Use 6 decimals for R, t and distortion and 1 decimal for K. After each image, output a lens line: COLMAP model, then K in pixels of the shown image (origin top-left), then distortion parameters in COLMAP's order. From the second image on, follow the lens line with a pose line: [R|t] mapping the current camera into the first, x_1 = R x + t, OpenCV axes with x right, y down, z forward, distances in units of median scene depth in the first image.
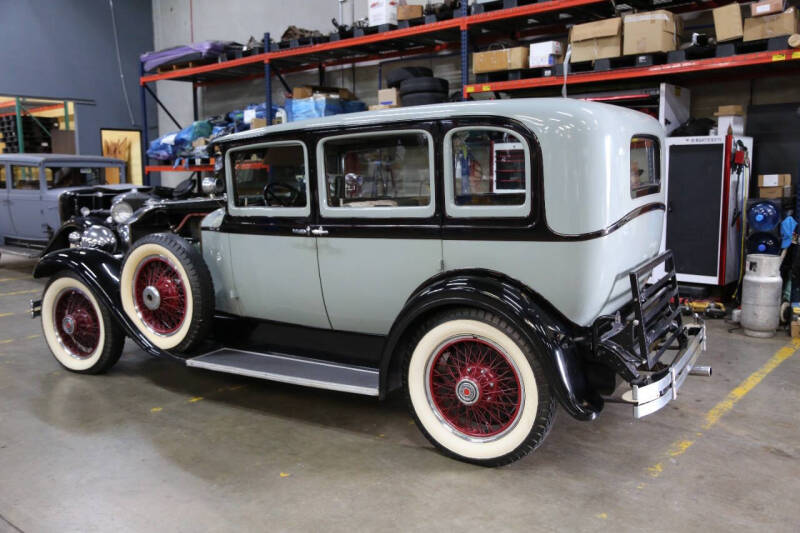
lens RADIAL K [[669.5, 0, 400.0], [0, 669.5, 266.5], [0, 0, 1]] dist [-0.049151, 0.066568]
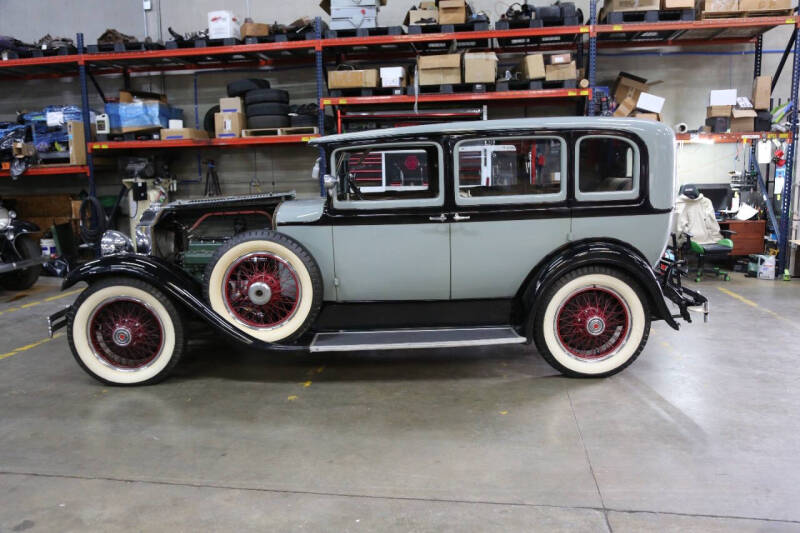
lens RADIAL K [[588.6, 0, 392.4], [0, 588.6, 264.2], [0, 0, 1]] dist [-0.091412, 0.073037]
pose [[0.861409, -0.084020, 0.500914, -0.425422], [0.079492, 0.996371, 0.030424, -0.005687], [-0.501652, 0.013611, 0.864962, 0.079355]]
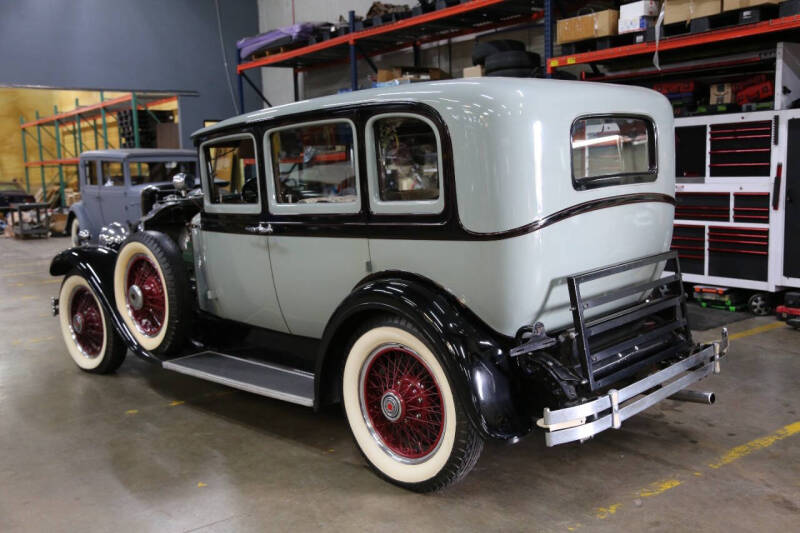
lens RADIAL K [[751.9, 0, 404.6], [0, 751.9, 265.9], [0, 0, 1]] dist [0.004883, 0.017812]
pose [[0.975864, 0.007569, -0.218248, 0.167681], [-0.007471, 0.999971, 0.001274, -0.002227], [0.218251, 0.000387, 0.975893, 0.004652]]
